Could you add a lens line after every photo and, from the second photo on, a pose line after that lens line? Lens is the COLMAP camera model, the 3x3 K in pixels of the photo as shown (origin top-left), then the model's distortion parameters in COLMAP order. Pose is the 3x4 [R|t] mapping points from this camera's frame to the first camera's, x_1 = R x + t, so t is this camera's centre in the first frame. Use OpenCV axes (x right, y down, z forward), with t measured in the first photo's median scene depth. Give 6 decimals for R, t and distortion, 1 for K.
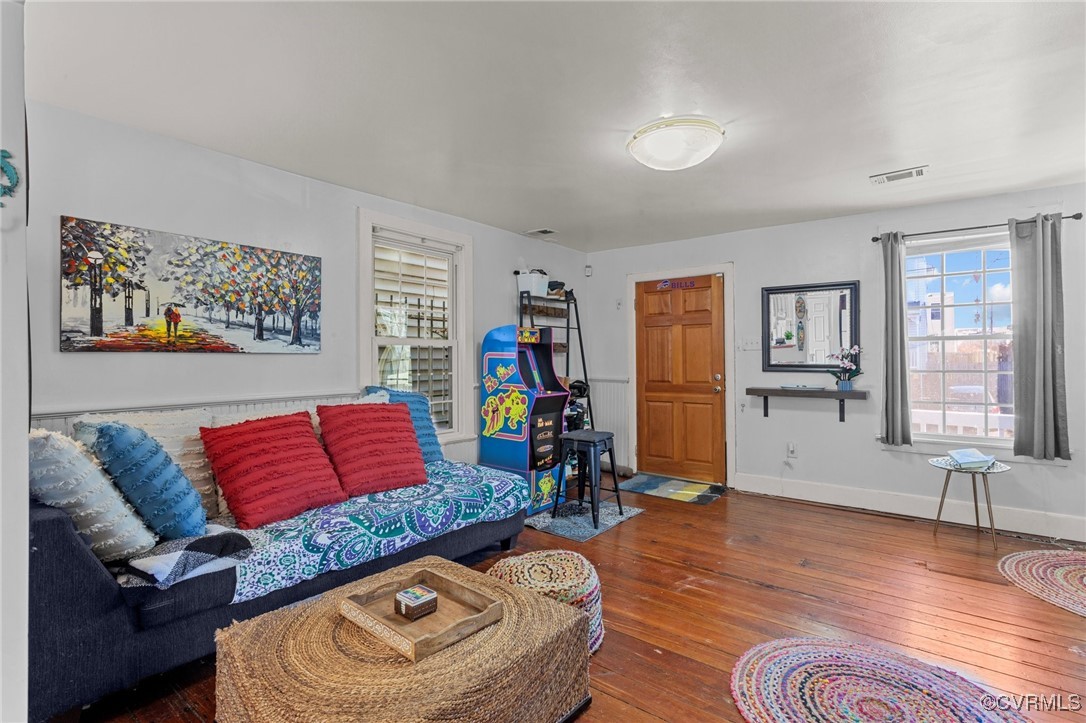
lens RADIAL K [[517.2, 0, 547.5], [0, 517.2, 357.8], [0, 0, 1]] dist [-0.001779, 0.000196]
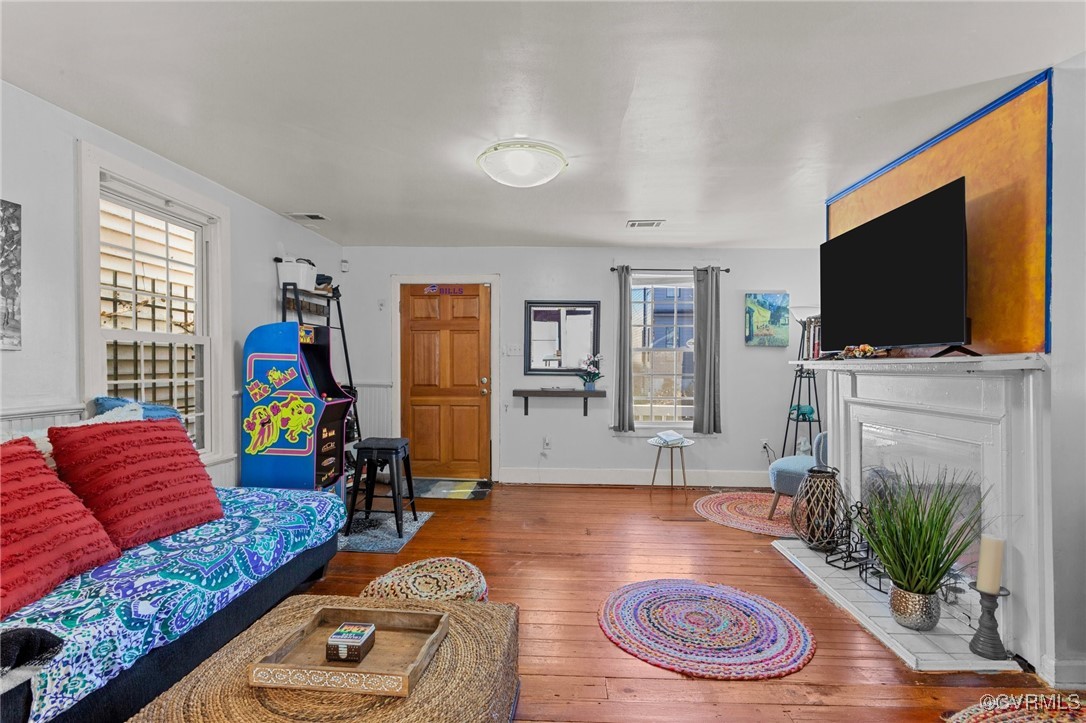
lens RADIAL K [[518.8, 0, 551.8], [0, 518.8, 376.2], [0, 0, 1]] dist [-0.000082, 0.000774]
pose [[0.815970, -0.005087, 0.578071, -0.258799], [-0.011132, 0.999638, 0.024509, 0.000741], [-0.577986, -0.026434, 0.815618, 0.057078]]
